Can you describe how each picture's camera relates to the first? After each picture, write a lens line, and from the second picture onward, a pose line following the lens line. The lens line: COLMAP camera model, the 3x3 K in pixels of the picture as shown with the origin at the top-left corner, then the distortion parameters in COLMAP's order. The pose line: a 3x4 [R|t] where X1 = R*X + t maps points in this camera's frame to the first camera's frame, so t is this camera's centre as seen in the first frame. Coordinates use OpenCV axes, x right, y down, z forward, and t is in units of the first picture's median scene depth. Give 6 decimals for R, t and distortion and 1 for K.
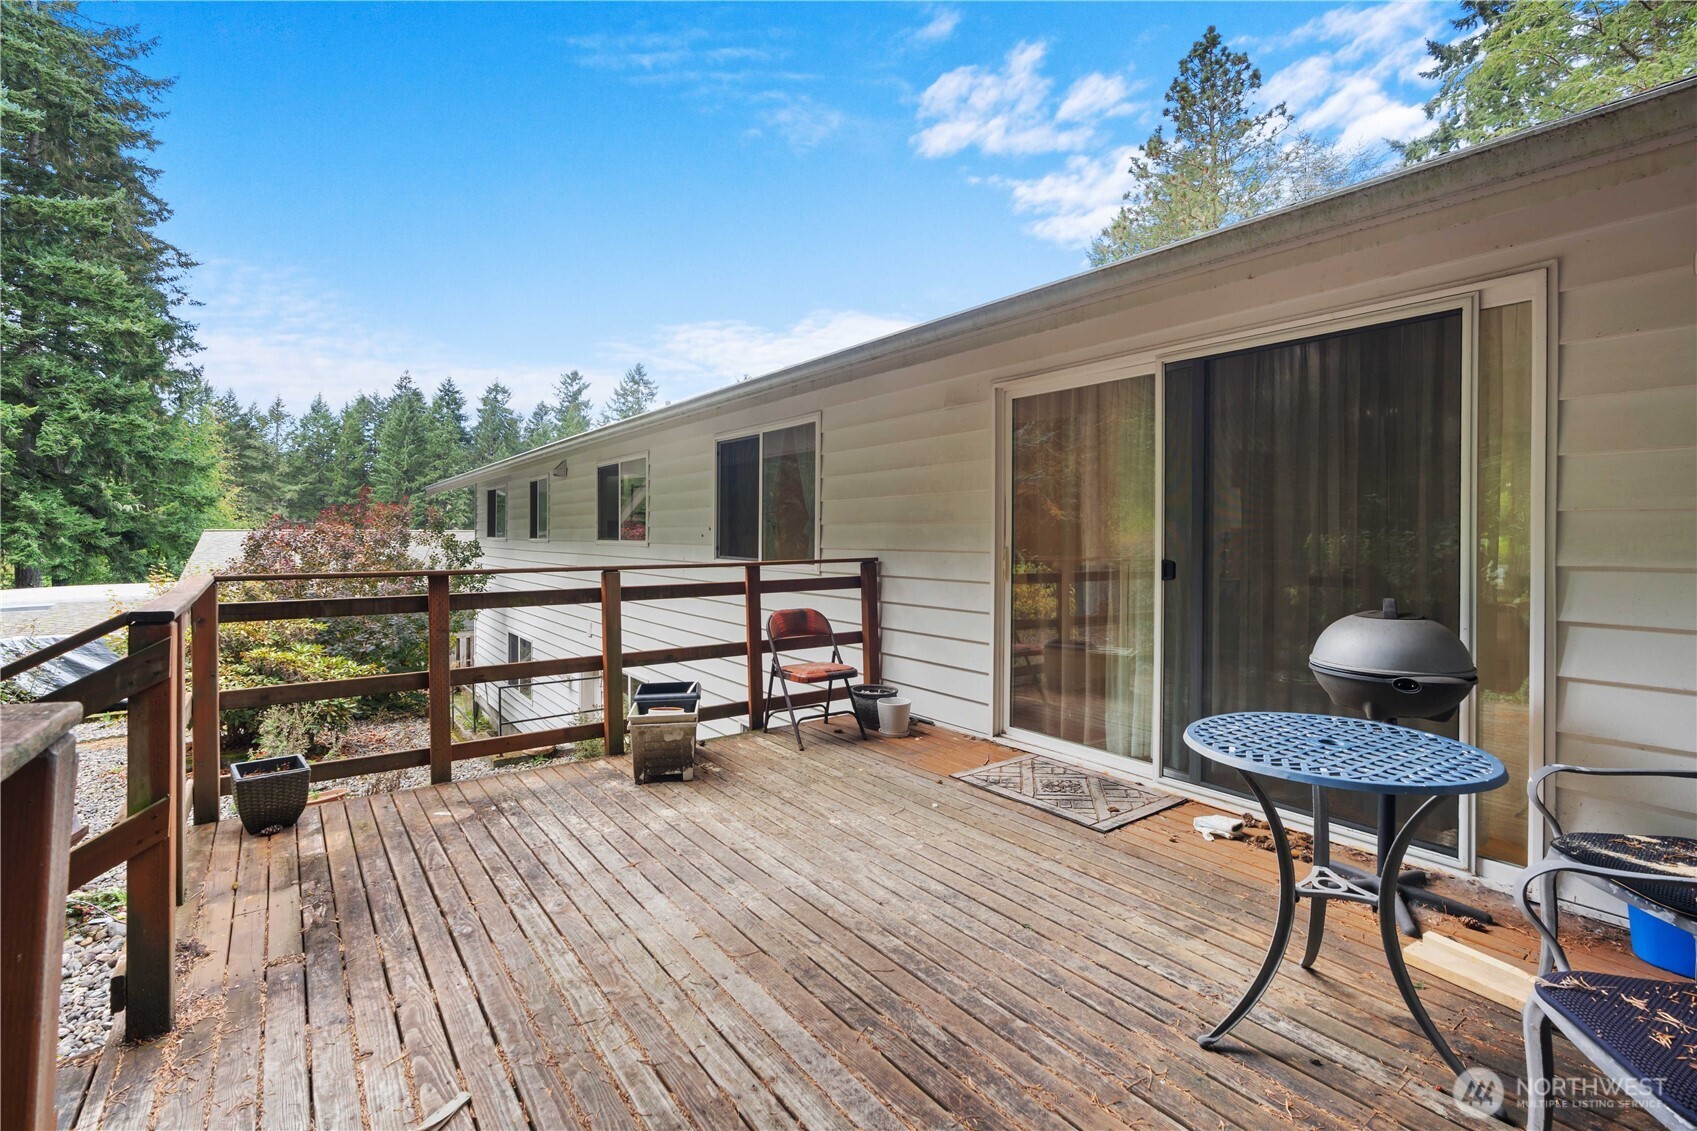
lens RADIAL K [[768.0, 0, 850.1], [0, 768.0, 542.7], [0, 0, 1]] dist [-0.012611, 0.005423]
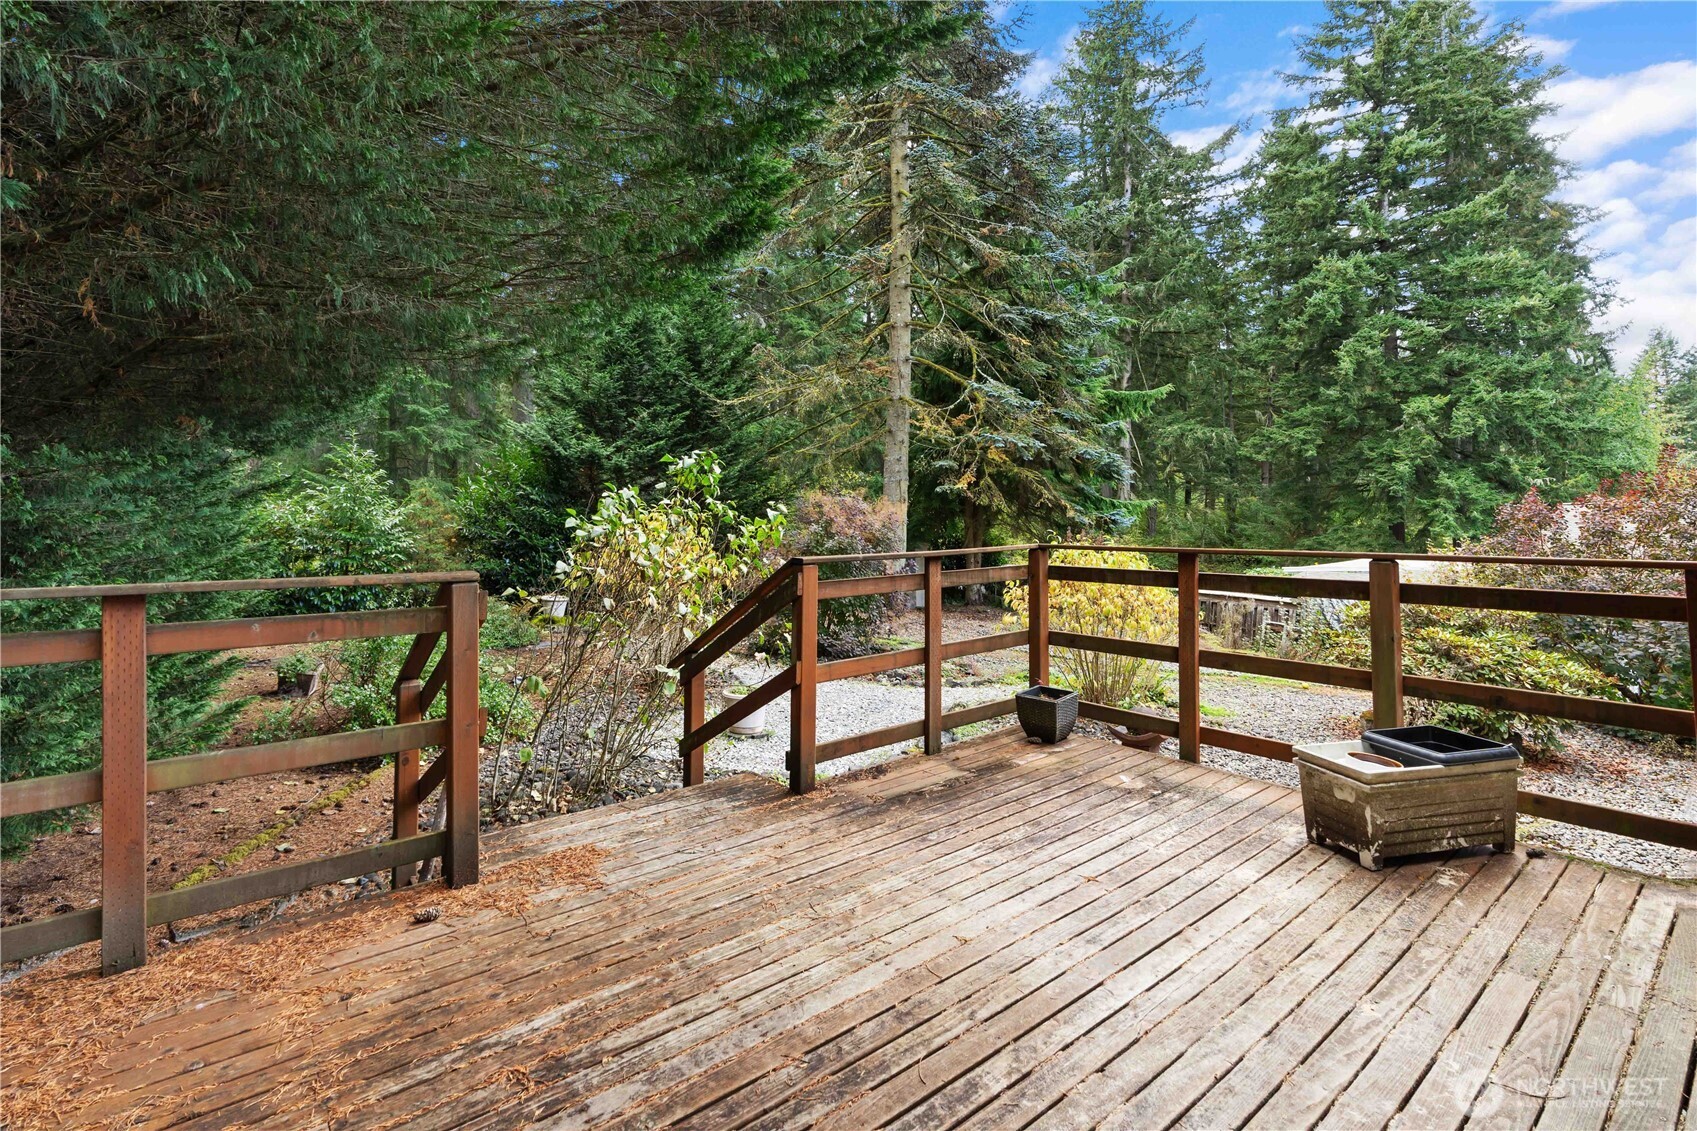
lens RADIAL K [[804.3, 0, 854.4], [0, 804.3, 473.2], [0, 0, 1]] dist [-0.003090, 0.000555]
pose [[0.058097, -0.050005, -0.997058, 0.510820], [-0.003498, 0.998728, -0.050292, -0.007544], [0.998305, 0.006410, 0.057848, 0.505258]]
